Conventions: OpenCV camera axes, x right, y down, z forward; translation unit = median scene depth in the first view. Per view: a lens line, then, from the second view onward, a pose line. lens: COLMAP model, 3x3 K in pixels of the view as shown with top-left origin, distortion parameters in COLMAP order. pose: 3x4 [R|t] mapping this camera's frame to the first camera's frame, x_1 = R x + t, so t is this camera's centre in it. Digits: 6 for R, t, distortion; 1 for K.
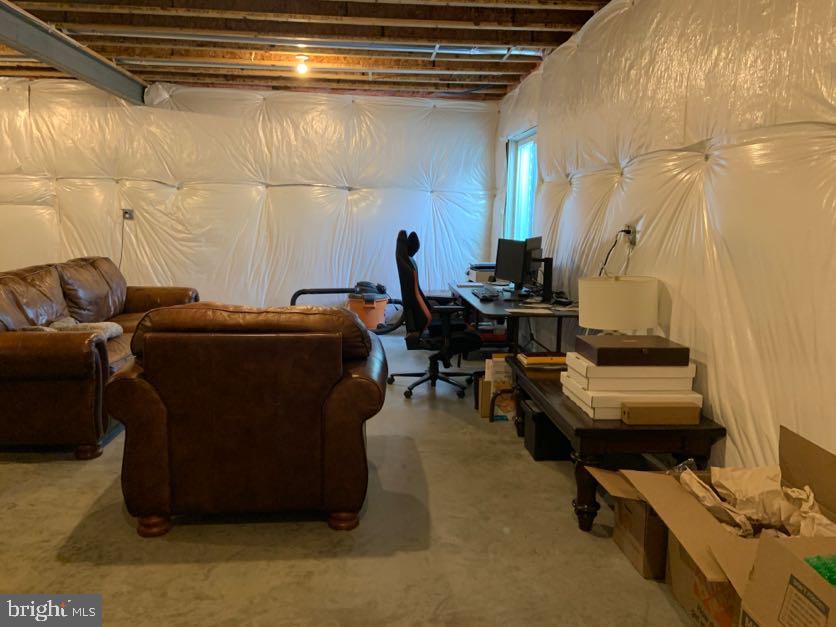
lens RADIAL K [[635.4, 0, 407.5], [0, 635.4, 311.5], [0, 0, 1]] dist [0.122442, -0.151426]
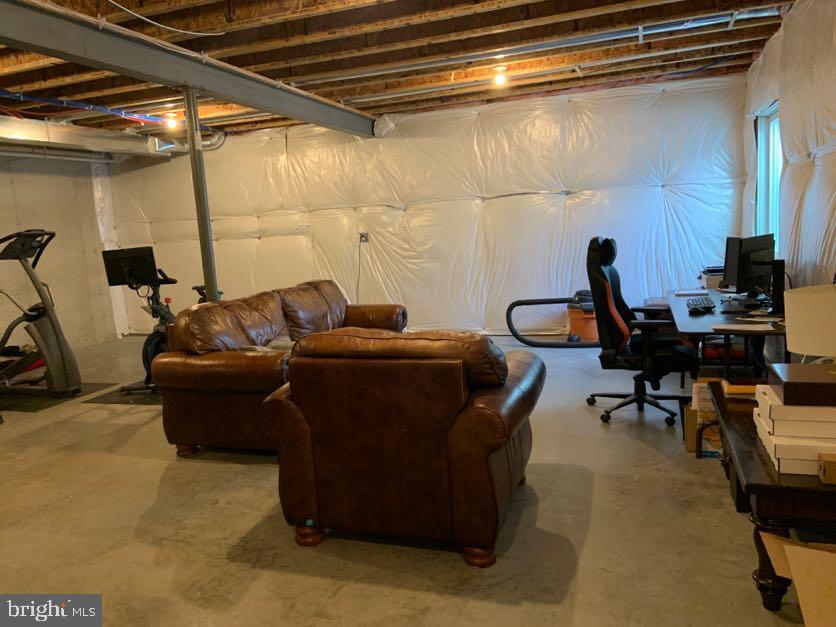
lens RADIAL K [[635.4, 0, 407.5], [0, 635.4, 311.5], [0, 0, 1]] dist [0.122442, -0.151426]
pose [[0.911069, -0.020292, -0.411754, 0.110611], [0.018312, 0.999794, -0.008753, -0.016514], [0.411847, 0.000435, 0.911253, 0.046586]]
